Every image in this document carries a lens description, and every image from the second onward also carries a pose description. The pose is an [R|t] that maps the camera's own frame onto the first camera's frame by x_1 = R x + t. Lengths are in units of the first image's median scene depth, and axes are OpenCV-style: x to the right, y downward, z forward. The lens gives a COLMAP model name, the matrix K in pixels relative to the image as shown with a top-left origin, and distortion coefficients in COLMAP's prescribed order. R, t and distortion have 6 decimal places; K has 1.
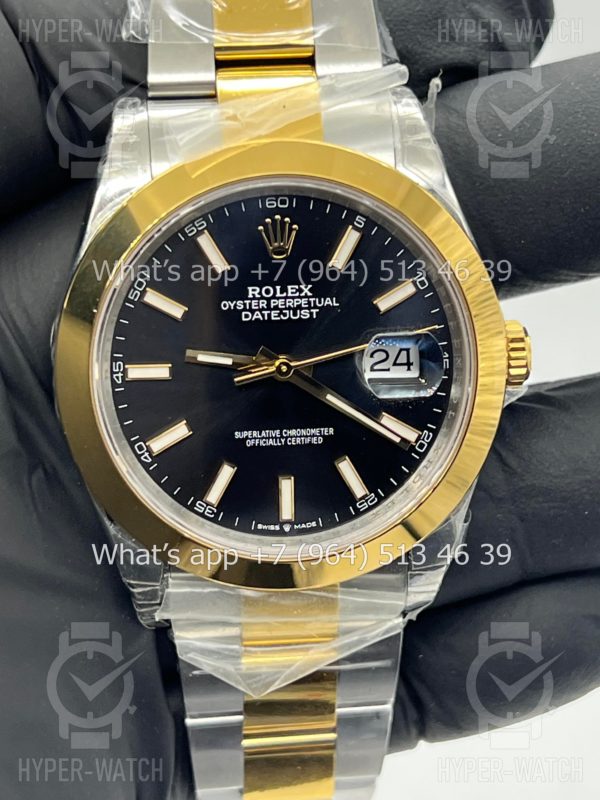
lens RADIAL K [[1862.1, 0, 303.8], [0, 1862.1, 394.4], [0, 0, 1]] dist [0.311377, 0.000000]
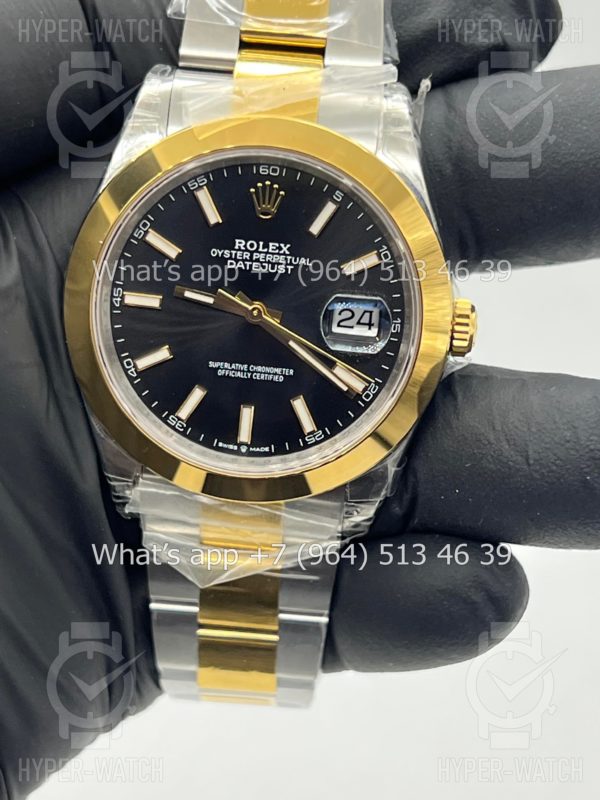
lens RADIAL K [[1862.1, 0, 296.4], [0, 1862.1, 399.6], [0, 0, 1]] dist [0.311377, 0.000000]
pose [[0.982702, 0.139786, -0.121474, 0.161853], [-0.136958, 0.990080, 0.031367, -0.000261], [0.124654, -0.014188, 0.992099, -0.153339]]
